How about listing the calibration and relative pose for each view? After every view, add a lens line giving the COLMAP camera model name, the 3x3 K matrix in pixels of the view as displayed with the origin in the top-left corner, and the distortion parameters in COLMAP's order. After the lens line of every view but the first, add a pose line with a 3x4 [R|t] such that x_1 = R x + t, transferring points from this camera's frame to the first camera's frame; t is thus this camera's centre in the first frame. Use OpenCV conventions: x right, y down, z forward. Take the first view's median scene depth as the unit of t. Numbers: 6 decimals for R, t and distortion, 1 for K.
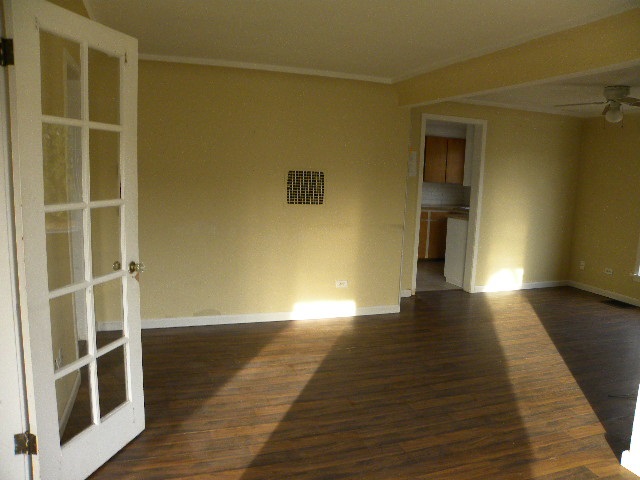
lens RADIAL K [[486.7, 0, 320.0], [0, 486.7, 240.0], [0, 0, 1]] dist [-0.145304, 0.095518]
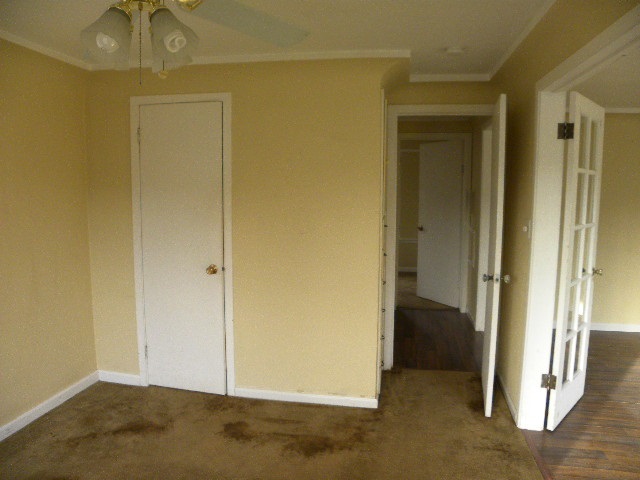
lens RADIAL K [[486.7, 0, 320.0], [0, 486.7, 240.0], [0, 0, 1]] dist [-0.145304, 0.095518]
pose [[0.880544, 0.028345, -0.473116, -0.326626], [-0.049327, 0.998270, -0.031999, 0.034683], [0.471390, 0.051514, 0.880419, -0.417719]]
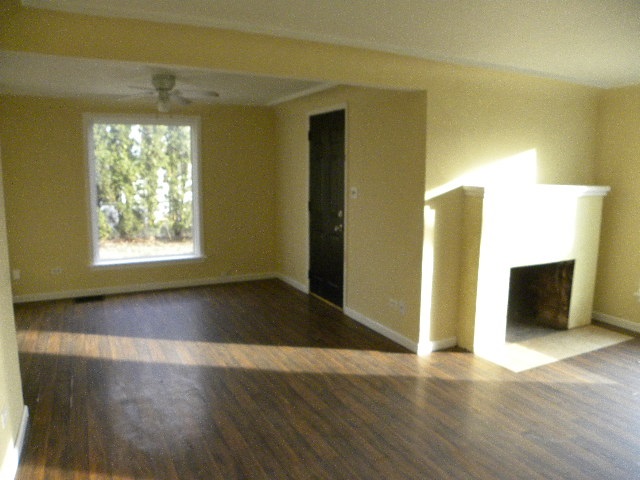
lens RADIAL K [[486.7, 0, 320.0], [0, 486.7, 240.0], [0, 0, 1]] dist [-0.145304, 0.095518]
pose [[-0.133915, -0.171655, 0.976013, -0.581839], [0.130776, 0.973210, 0.189105, -0.168130], [-0.982326, 0.152963, -0.107879, 1.039523]]
